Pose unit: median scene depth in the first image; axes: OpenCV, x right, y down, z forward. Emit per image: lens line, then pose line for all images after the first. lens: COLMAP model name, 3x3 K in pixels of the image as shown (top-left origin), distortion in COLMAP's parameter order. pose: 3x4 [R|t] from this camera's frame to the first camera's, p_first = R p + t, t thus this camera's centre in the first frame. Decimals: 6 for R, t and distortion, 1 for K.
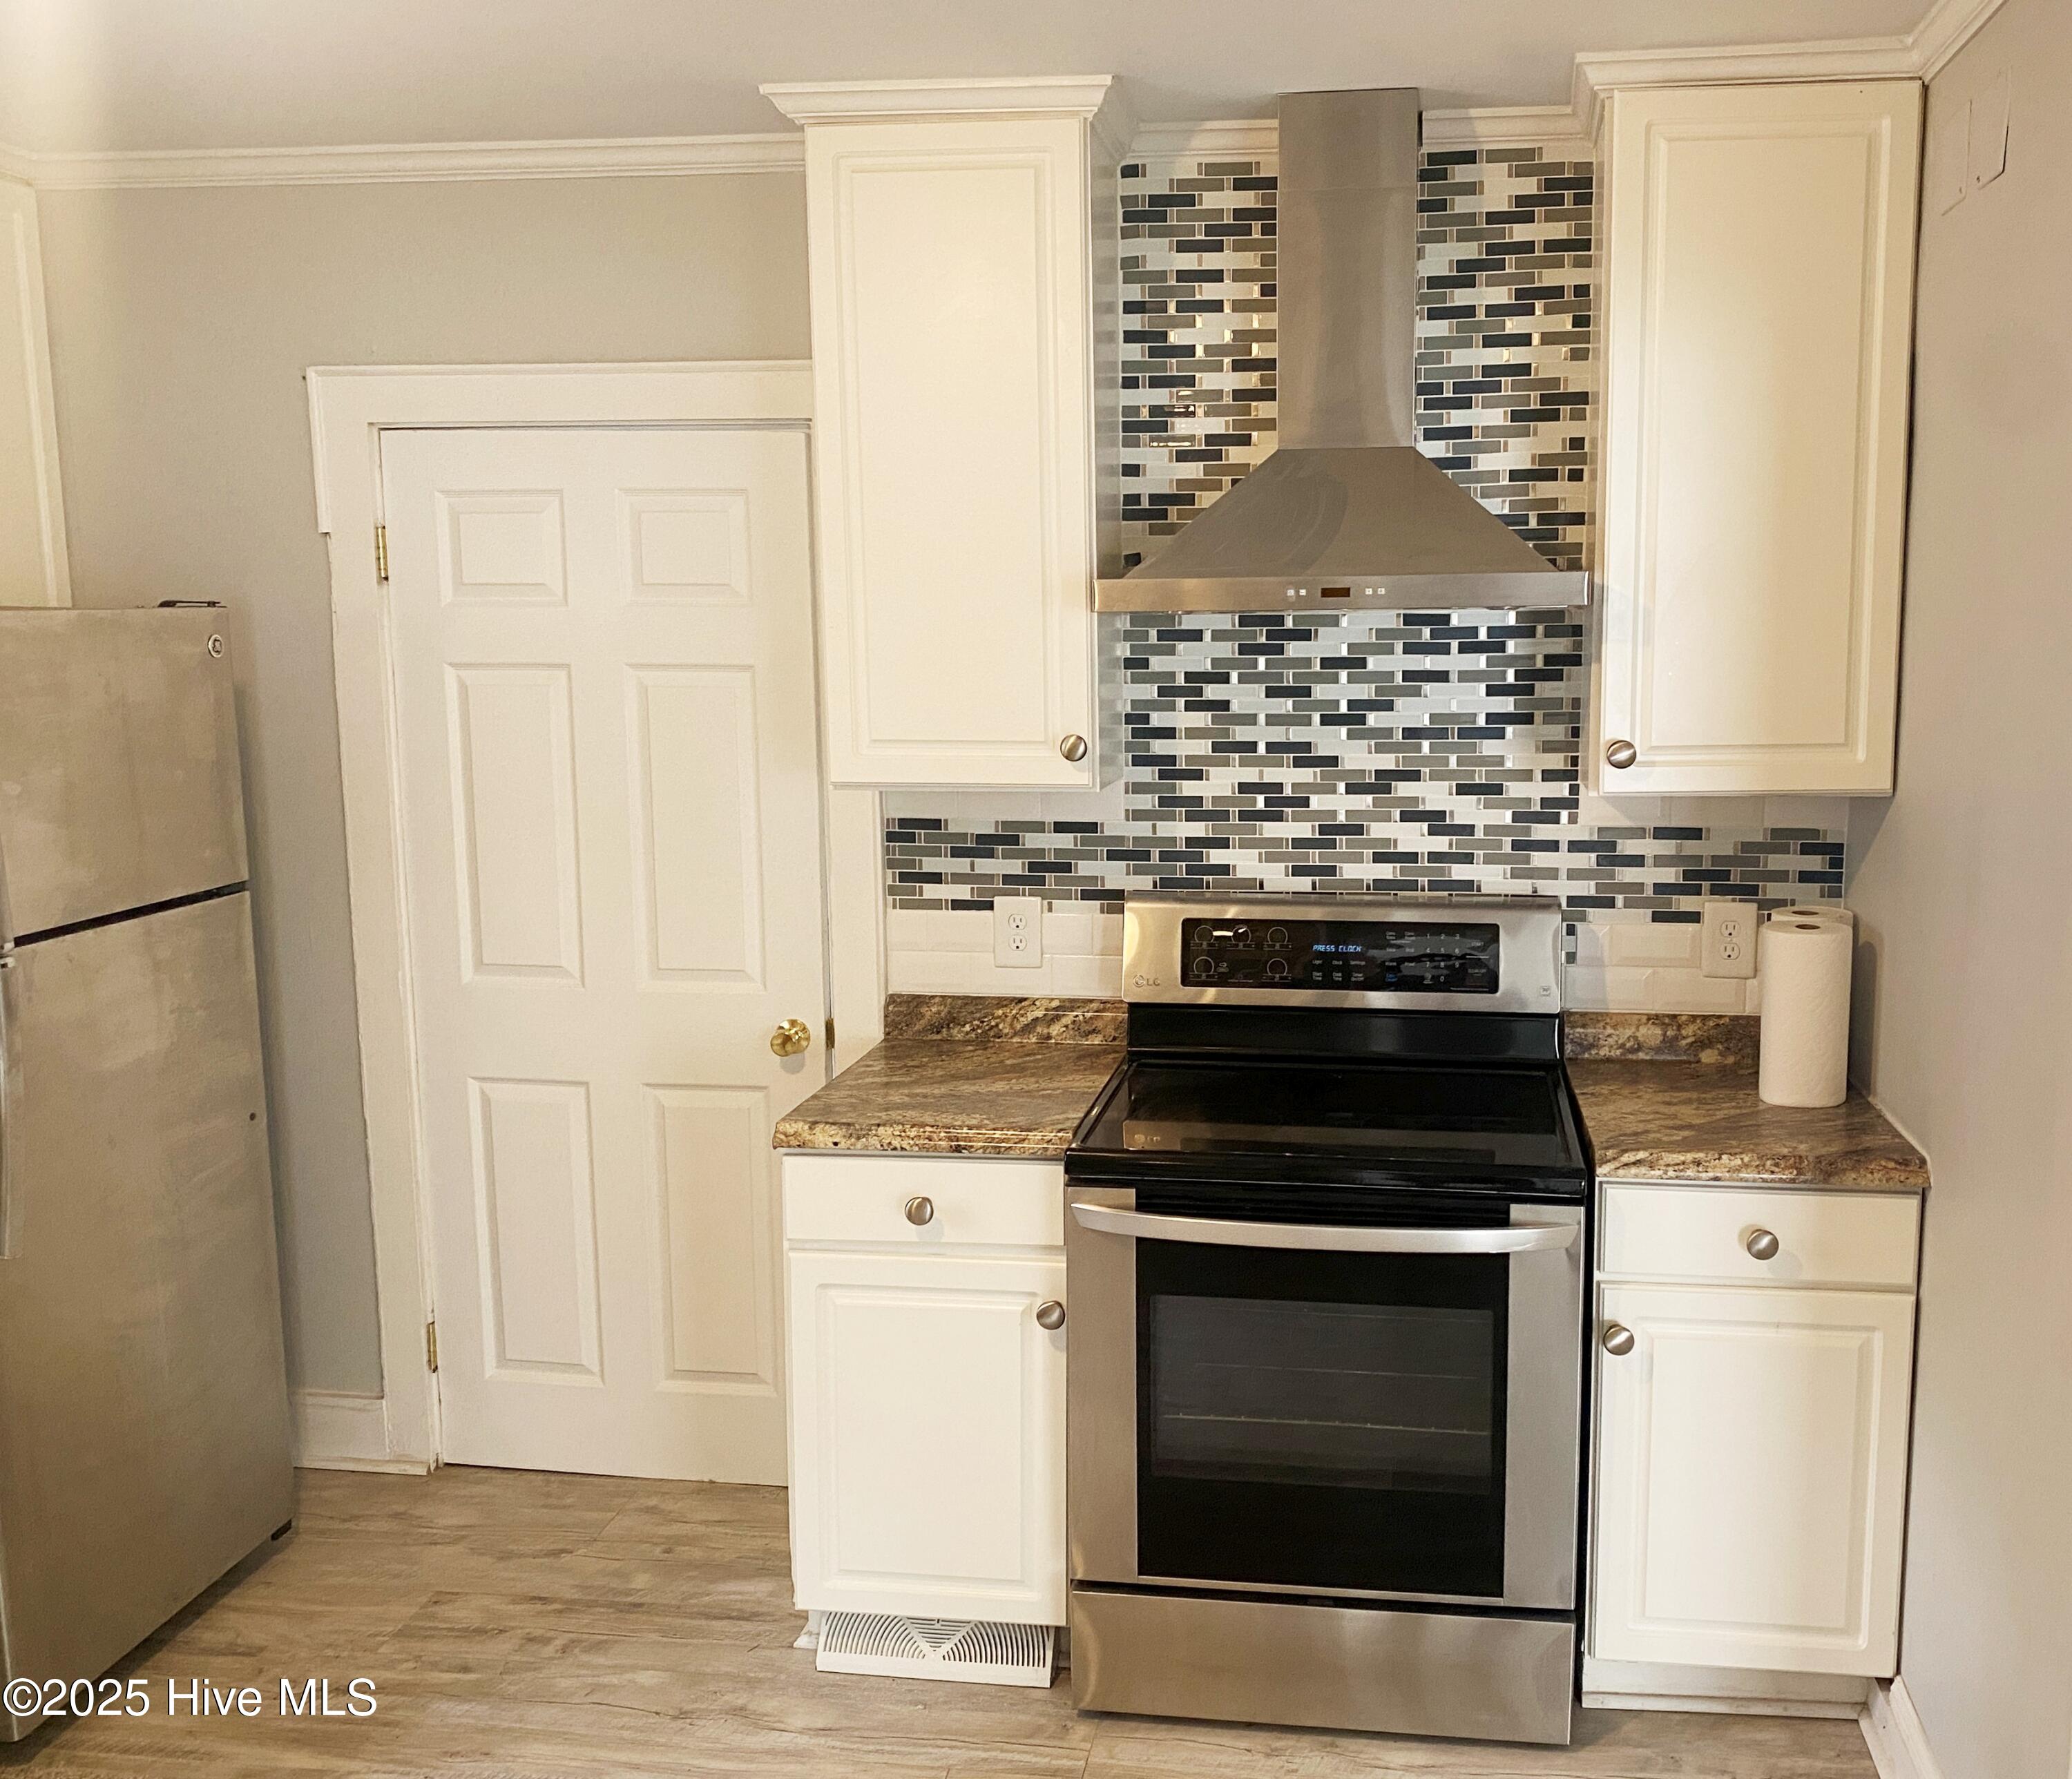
lens RADIAL K [[1688.0, 0, 1036.0], [0, 1688.0, 889.5], [0, 0, 1]] dist [-0.000043, 0.007876]
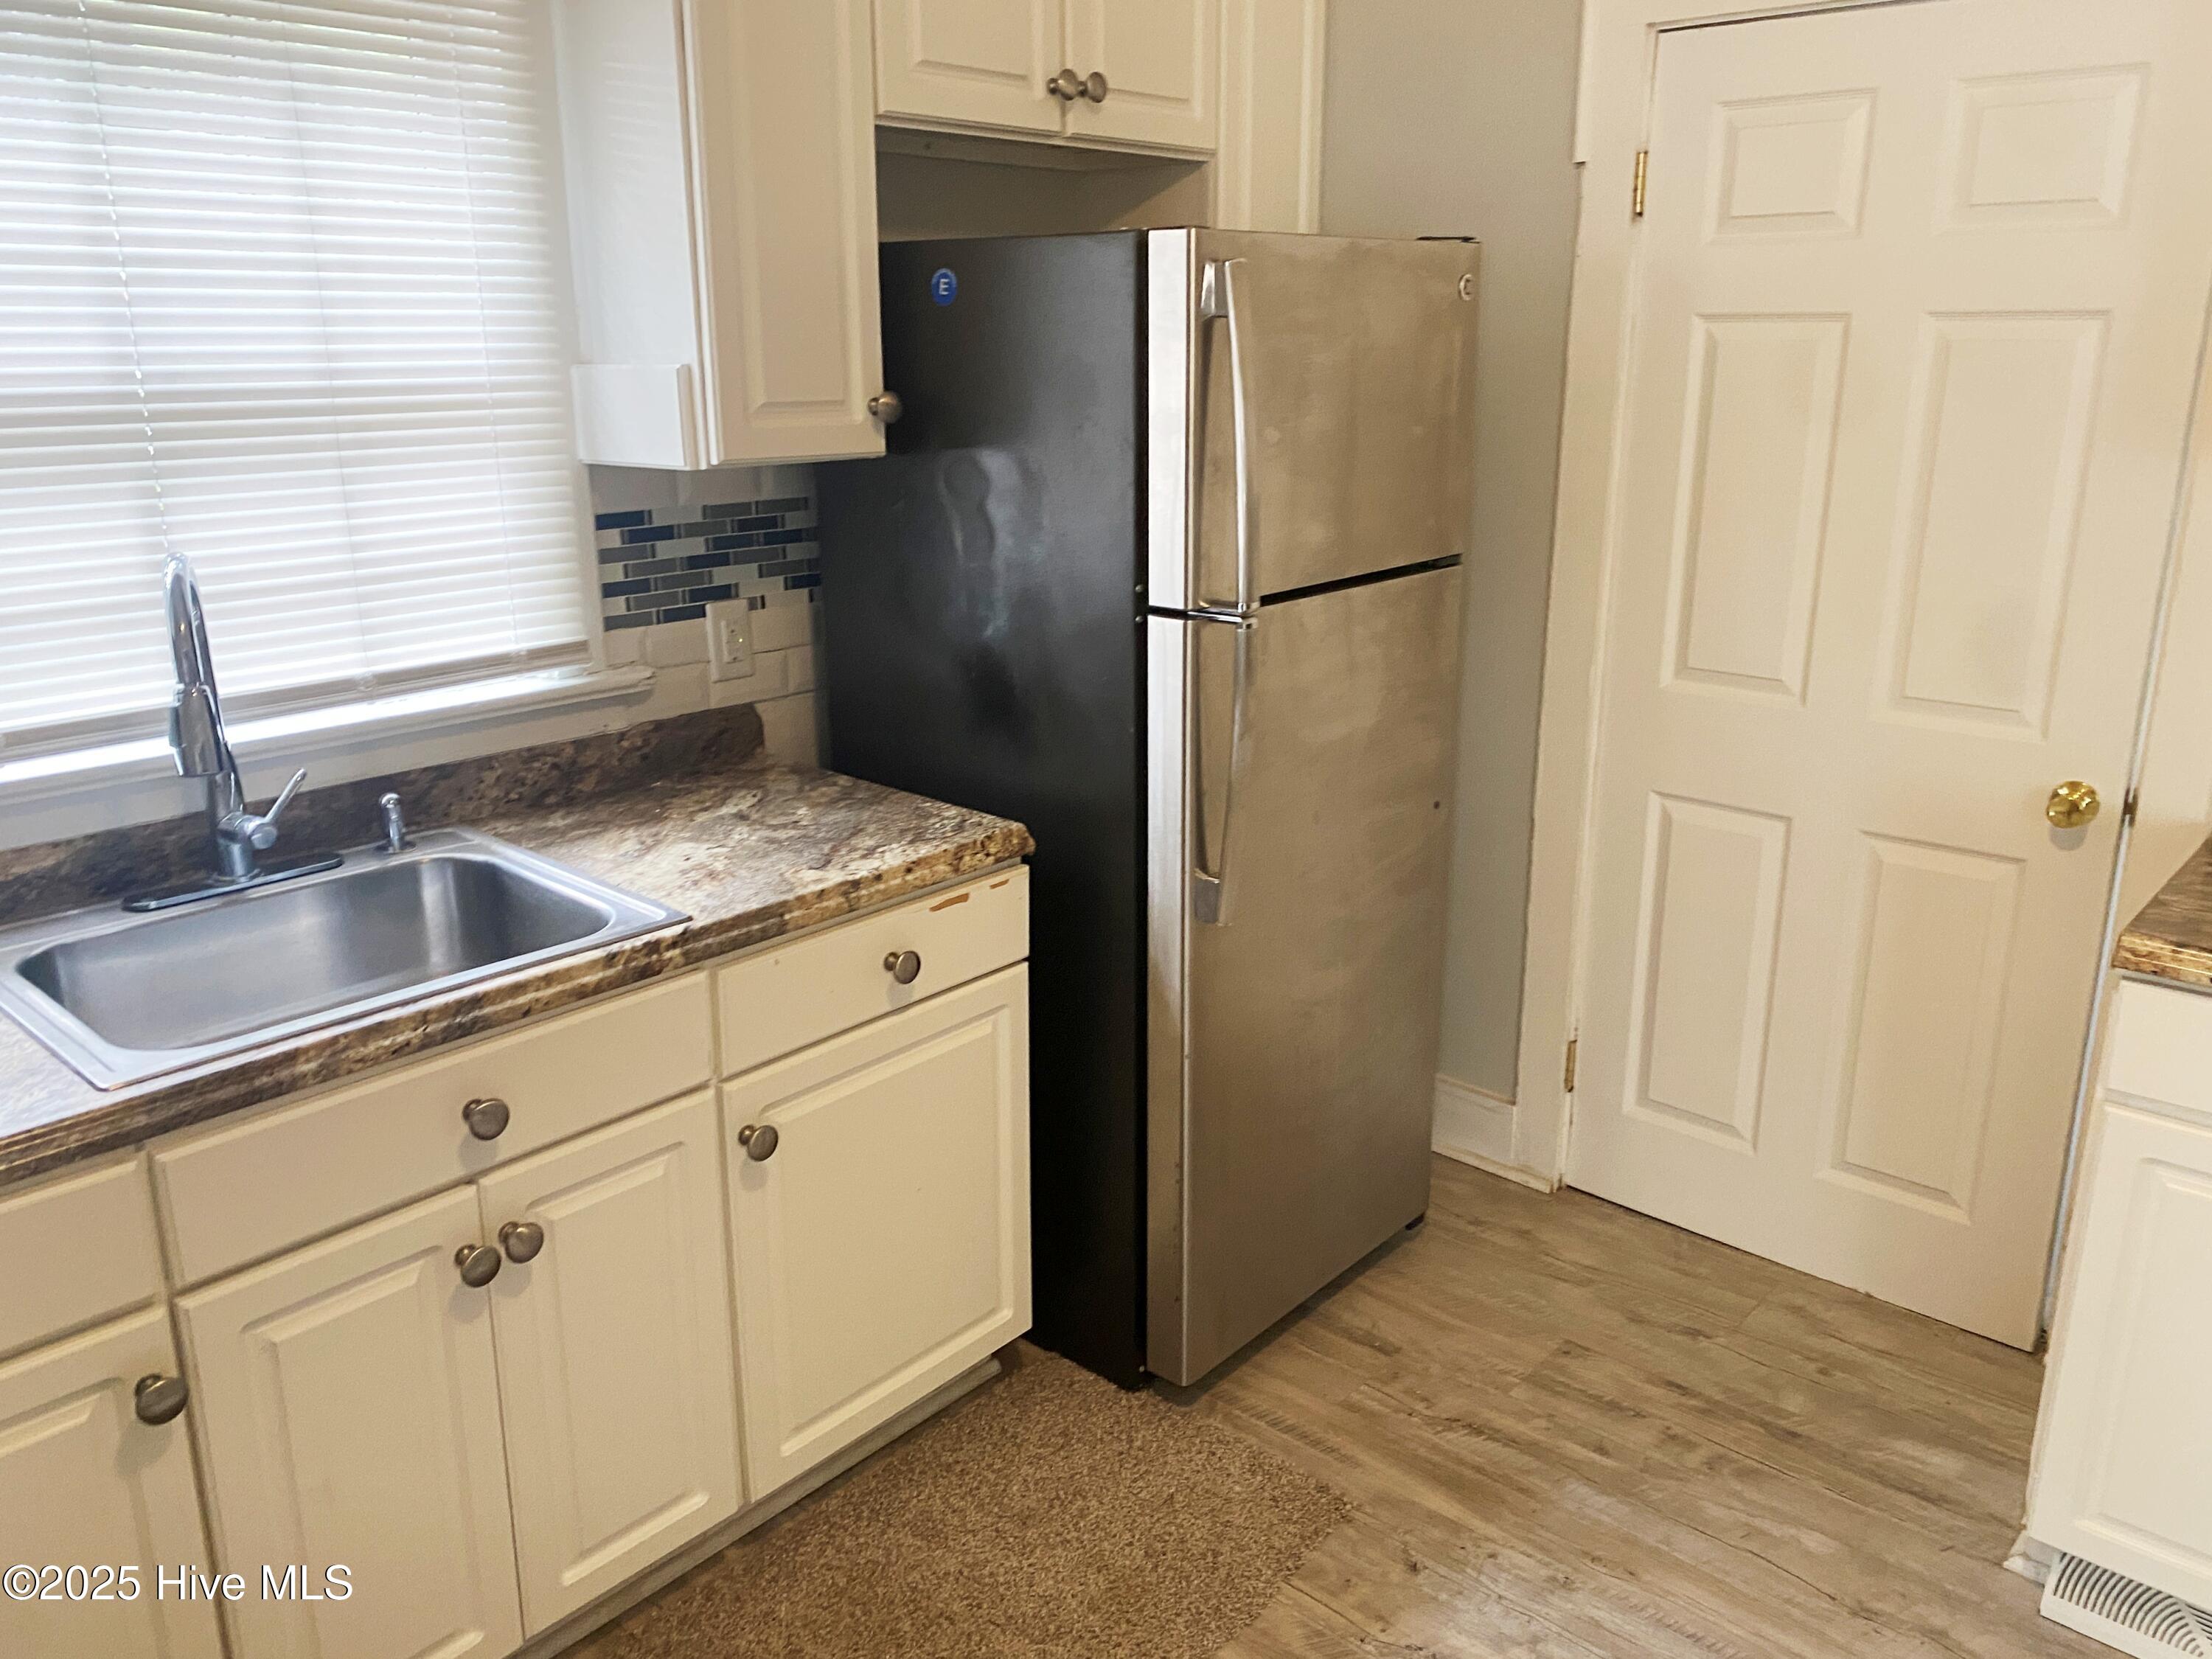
lens RADIAL K [[1685.7, 0, 1084.1], [0, 1685.7, 820.5], [0, 0, 1]] dist [0.000789, -0.002202]
pose [[0.812923, 0.158757, -0.560315, -0.092150], [-0.078637, 0.983238, 0.164496, 0.002912], [0.577037, -0.089661, 0.811781, 0.114572]]
